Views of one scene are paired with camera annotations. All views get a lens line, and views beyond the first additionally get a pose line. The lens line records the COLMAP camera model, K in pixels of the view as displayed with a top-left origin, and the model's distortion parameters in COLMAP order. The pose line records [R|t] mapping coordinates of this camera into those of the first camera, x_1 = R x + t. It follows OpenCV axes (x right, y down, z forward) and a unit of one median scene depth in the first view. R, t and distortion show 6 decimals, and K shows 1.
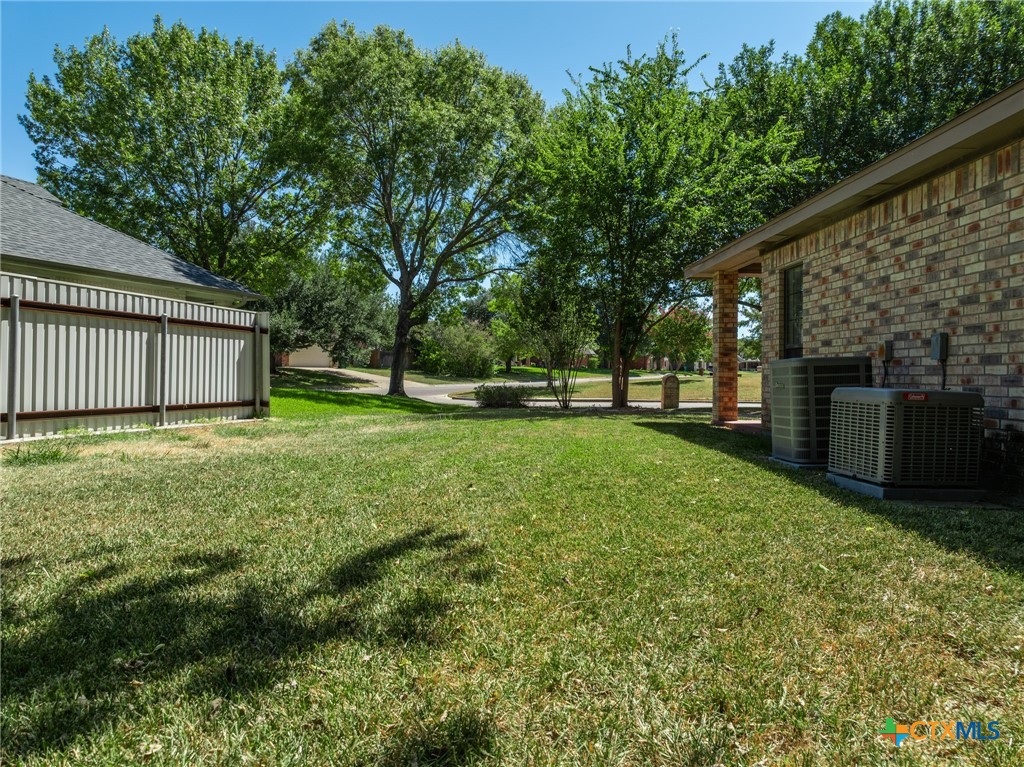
lens RADIAL K [[715.4, 0, 512.2], [0, 715.4, 378.2], [0, 0, 1]] dist [-0.017034, 0.009141]
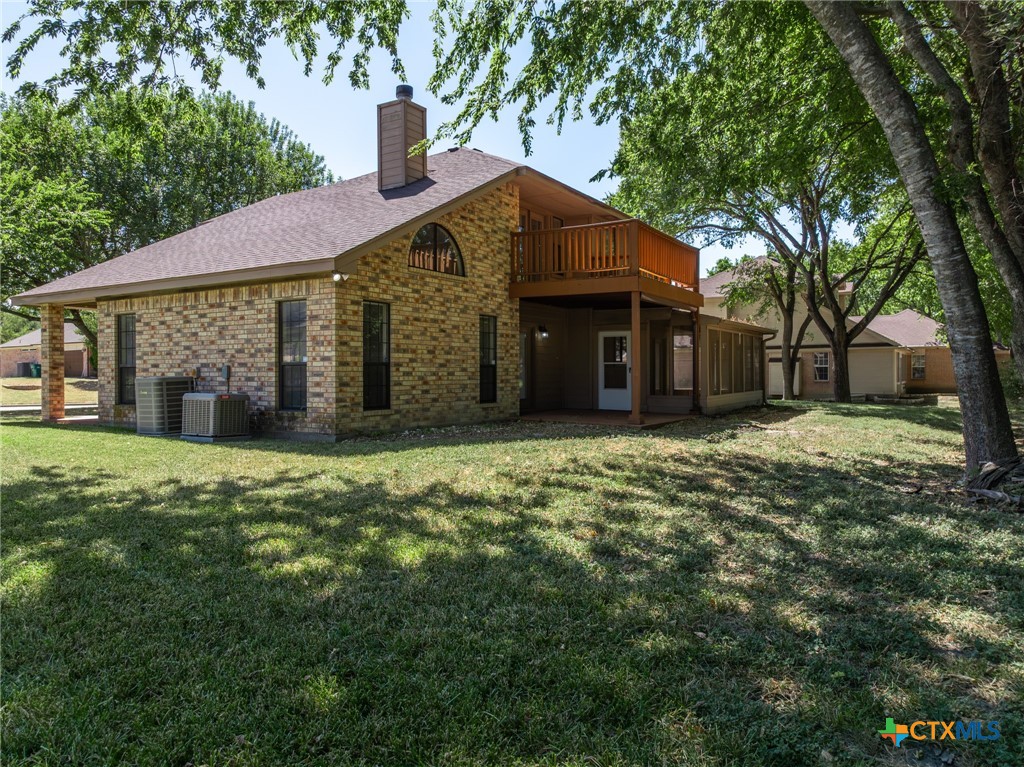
lens RADIAL K [[715.4, 0, 512.3], [0, 715.4, 381.7], [0, 0, 1]] dist [-0.017034, 0.009141]
pose [[0.539814, -0.011514, 0.841706, -0.615036], [0.006449, 0.999934, 0.009543, -0.027625], [-0.841760, 0.000277, 0.539852, -0.721005]]
